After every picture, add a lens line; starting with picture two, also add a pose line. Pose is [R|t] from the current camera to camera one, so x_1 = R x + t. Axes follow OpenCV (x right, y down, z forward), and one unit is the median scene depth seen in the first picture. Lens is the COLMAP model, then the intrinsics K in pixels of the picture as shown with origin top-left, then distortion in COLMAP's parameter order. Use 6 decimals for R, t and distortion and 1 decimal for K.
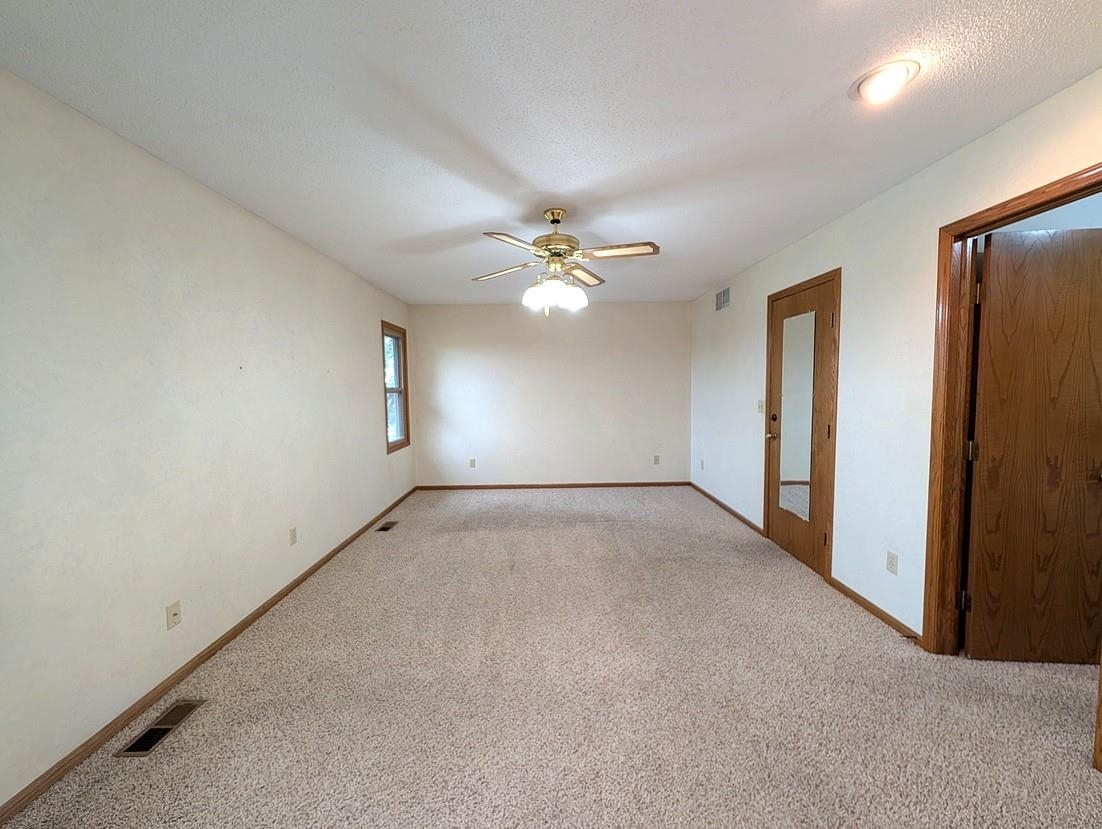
lens RADIAL K [[423.9, 0, 549.0], [0, 423.9, 412.6], [0, 0, 1]] dist [0.000657, -0.000110]
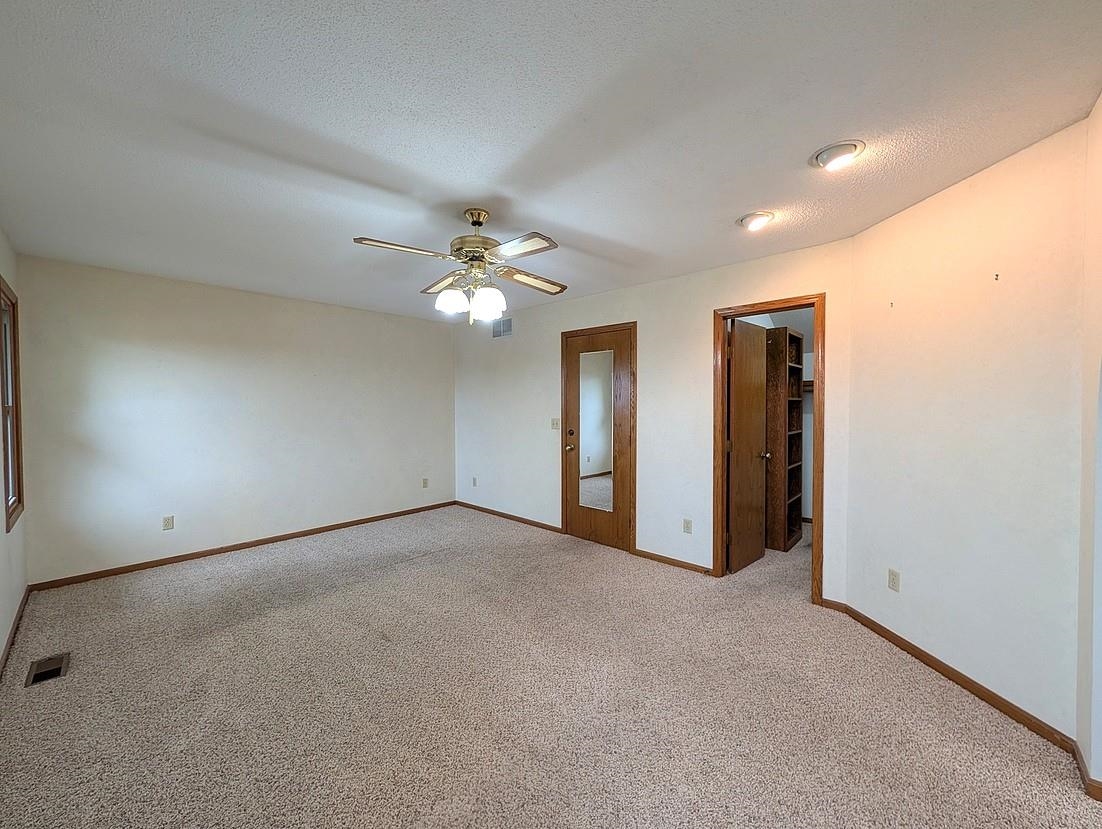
lens RADIAL K [[423.9, 0, 549.0], [0, 423.9, 412.6], [0, 0, 1]] dist [0.000657, -0.000110]
pose [[0.688063, -0.001168, 0.725650, -0.452477], [0.037585, 0.998714, -0.034031, -0.007357], [-0.724677, 0.050689, 0.687222, 0.239462]]
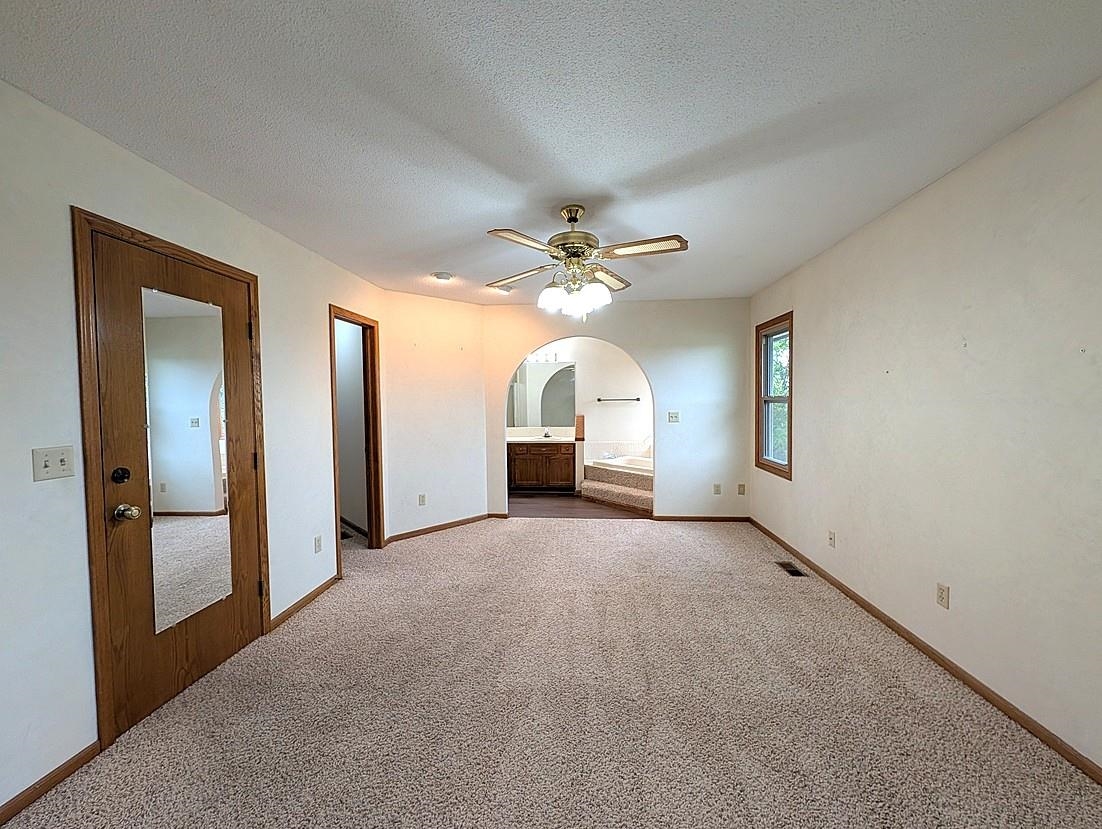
lens RADIAL K [[423.9, 0, 549.0], [0, 423.9, 412.6], [0, 0, 1]] dist [0.000657, -0.000110]
pose [[-0.995123, 0.024782, 0.095473, -0.009573], [0.033579, 0.995223, 0.091669, -0.101230], [-0.092746, 0.094428, -0.991202, 1.645259]]
